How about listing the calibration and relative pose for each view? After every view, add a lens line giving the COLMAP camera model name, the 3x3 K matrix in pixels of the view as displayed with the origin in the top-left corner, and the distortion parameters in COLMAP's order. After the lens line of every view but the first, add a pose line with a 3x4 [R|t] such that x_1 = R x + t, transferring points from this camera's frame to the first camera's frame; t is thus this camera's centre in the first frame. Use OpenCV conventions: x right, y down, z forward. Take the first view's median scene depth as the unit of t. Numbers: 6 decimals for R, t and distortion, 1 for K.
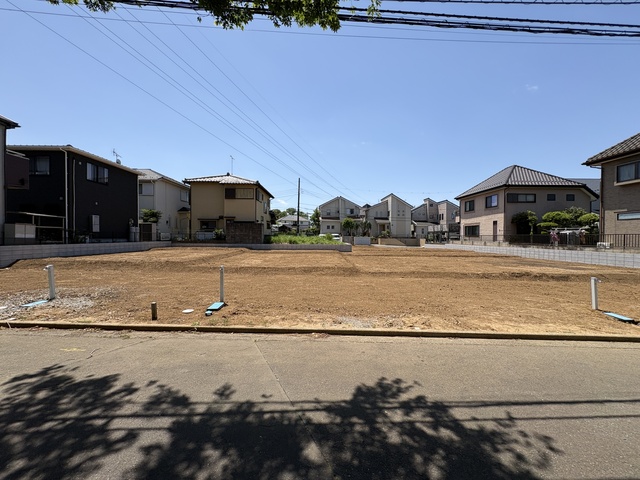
lens RADIAL K [[254.8, 0, 320.5], [0, 254.8, 244.9], [0, 0, 1]] dist [-0.001339, 0.000378]
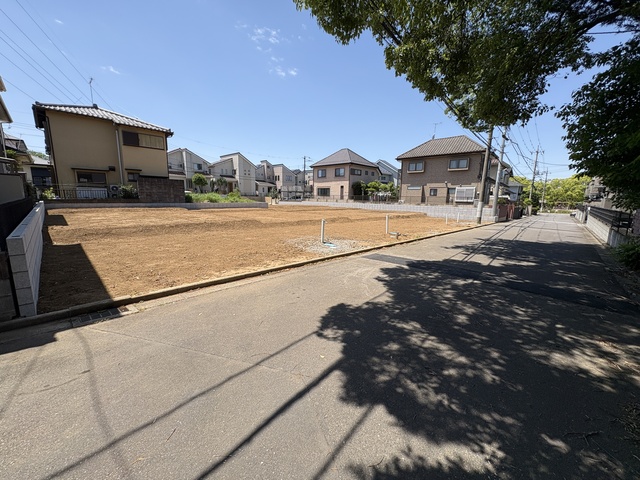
lens RADIAL K [[254.8, 0, 320.4], [0, 254.8, 240.9], [0, 0, 1]] dist [-0.001339, 0.000378]
pose [[0.702035, -0.117080, 0.702453, -0.512081], [0.009939, 0.987908, 0.154725, -0.005646], [-0.712074, -0.101641, 0.694709, 0.002111]]
